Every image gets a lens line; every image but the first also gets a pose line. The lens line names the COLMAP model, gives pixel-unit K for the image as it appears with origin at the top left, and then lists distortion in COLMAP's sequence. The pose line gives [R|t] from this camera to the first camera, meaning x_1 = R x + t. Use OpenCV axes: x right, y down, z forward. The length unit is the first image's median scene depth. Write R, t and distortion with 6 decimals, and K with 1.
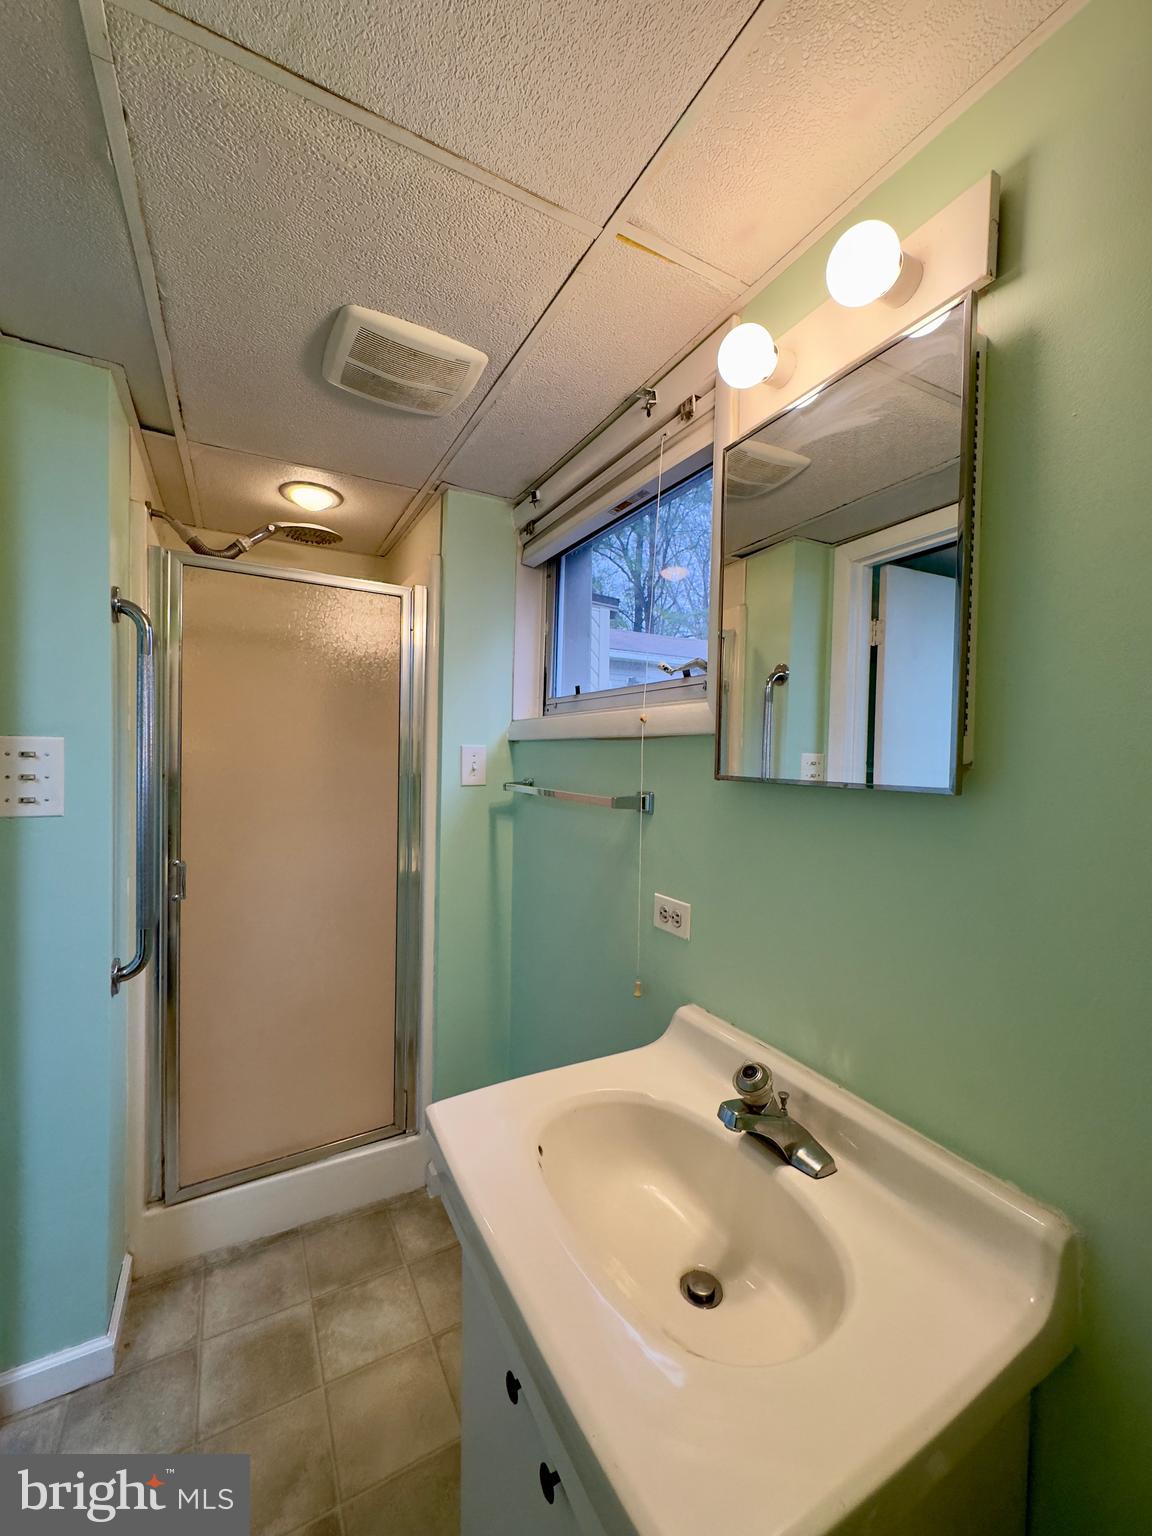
lens RADIAL K [[611.7, 0, 576.0], [0, 611.7, 768.0], [0, 0, 1]] dist [-0.001304, 0.000378]
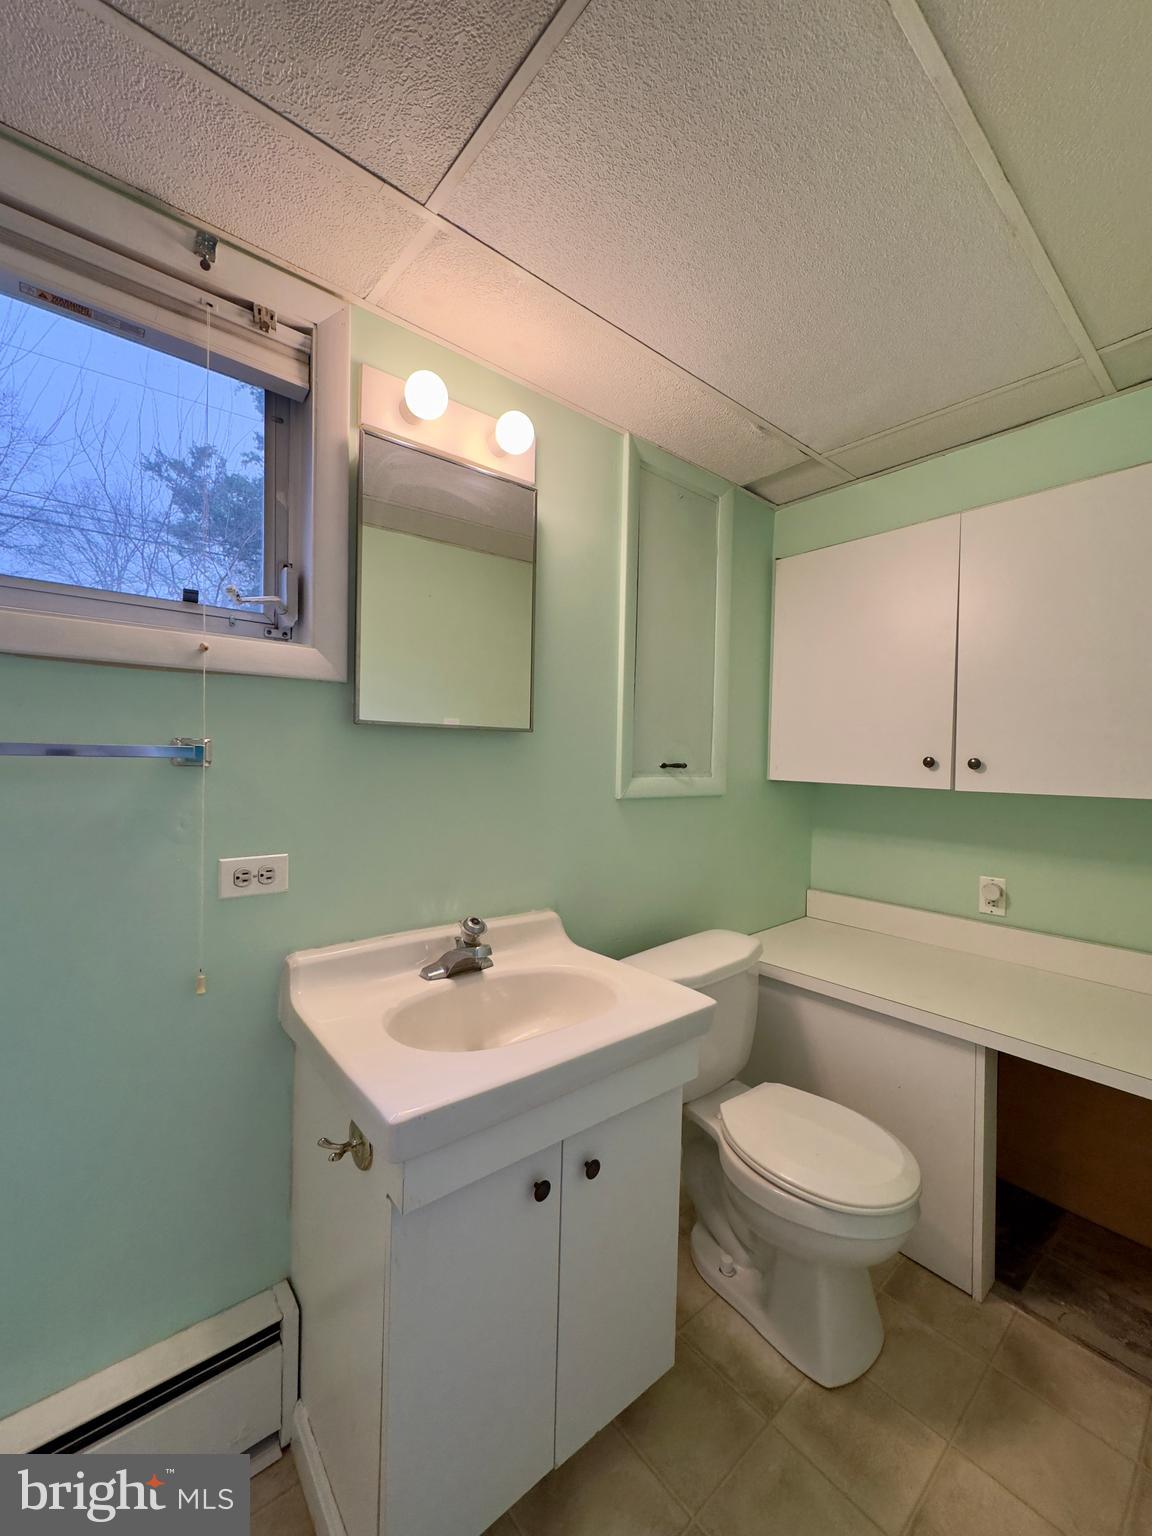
lens RADIAL K [[611.7, 0, 576.0], [0, 611.7, 768.0], [0, 0, 1]] dist [-0.001304, 0.000378]
pose [[-0.177213, -0.039790, 0.983368, -0.798113], [-0.003241, 0.999201, 0.039847, 0.045039], [-0.984167, 0.003875, -0.177200, 0.682722]]
